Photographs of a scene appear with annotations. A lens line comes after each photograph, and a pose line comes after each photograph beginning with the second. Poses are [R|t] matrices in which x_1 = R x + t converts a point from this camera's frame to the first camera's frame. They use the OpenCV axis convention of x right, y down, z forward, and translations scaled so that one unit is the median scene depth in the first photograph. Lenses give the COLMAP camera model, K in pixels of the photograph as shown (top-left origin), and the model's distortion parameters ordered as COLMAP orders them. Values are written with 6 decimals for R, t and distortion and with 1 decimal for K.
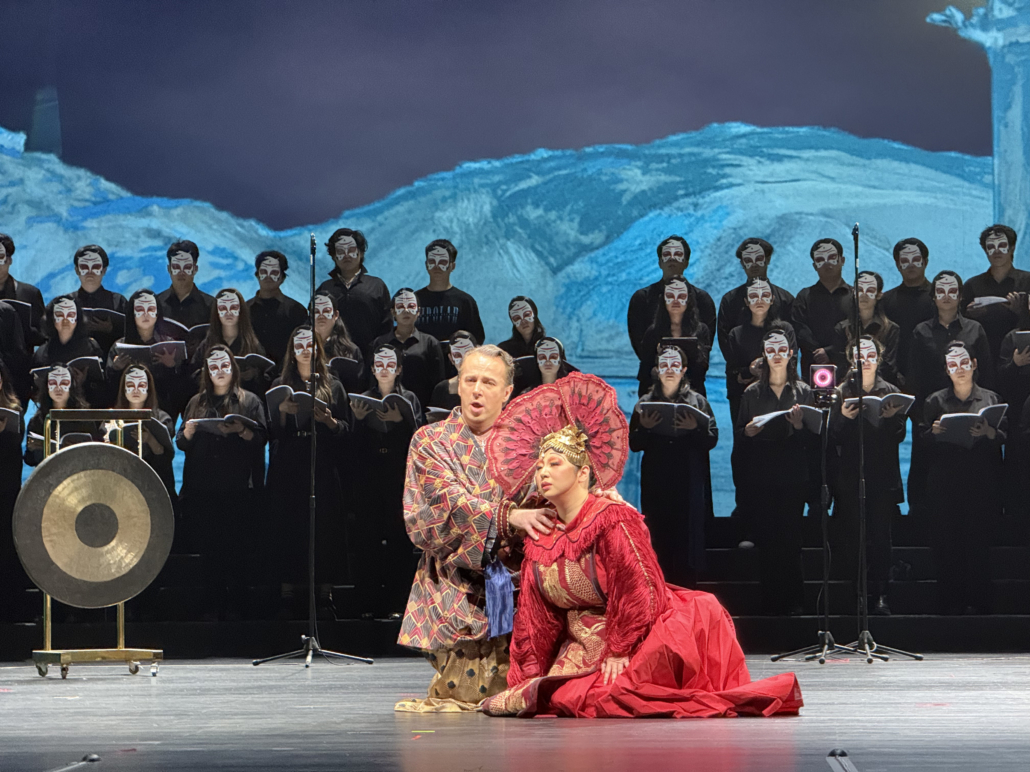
lens RADIAL K [[3571.4, 0, 522.2], [0, 3571.4, 381.5], [0, 0, 1]] dist [0.242977, 0.000000]
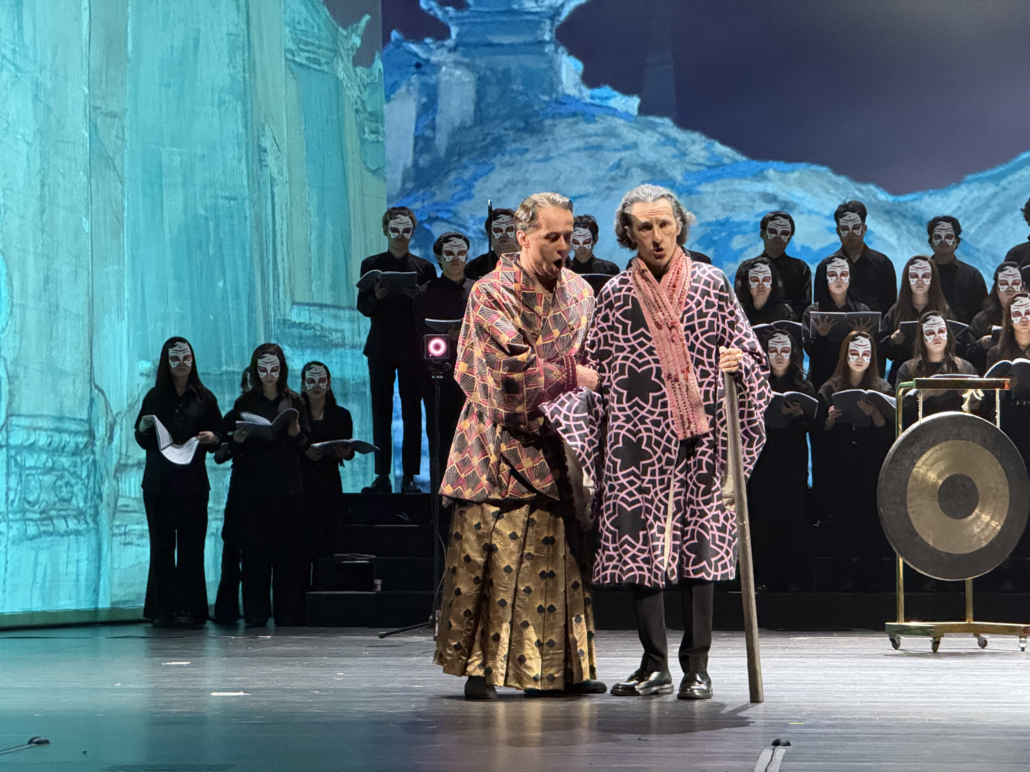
lens RADIAL K [[3571.4, 0, 519.0], [0, 3571.4, 383.3], [0, 0, 1]] dist [0.242977, 0.000000]
pose [[0.998018, 0.008793, -0.062308, -0.111455], [-0.008112, 0.999905, 0.011175, -0.000559], [0.062400, -0.010647, 0.997994, 0.007639]]
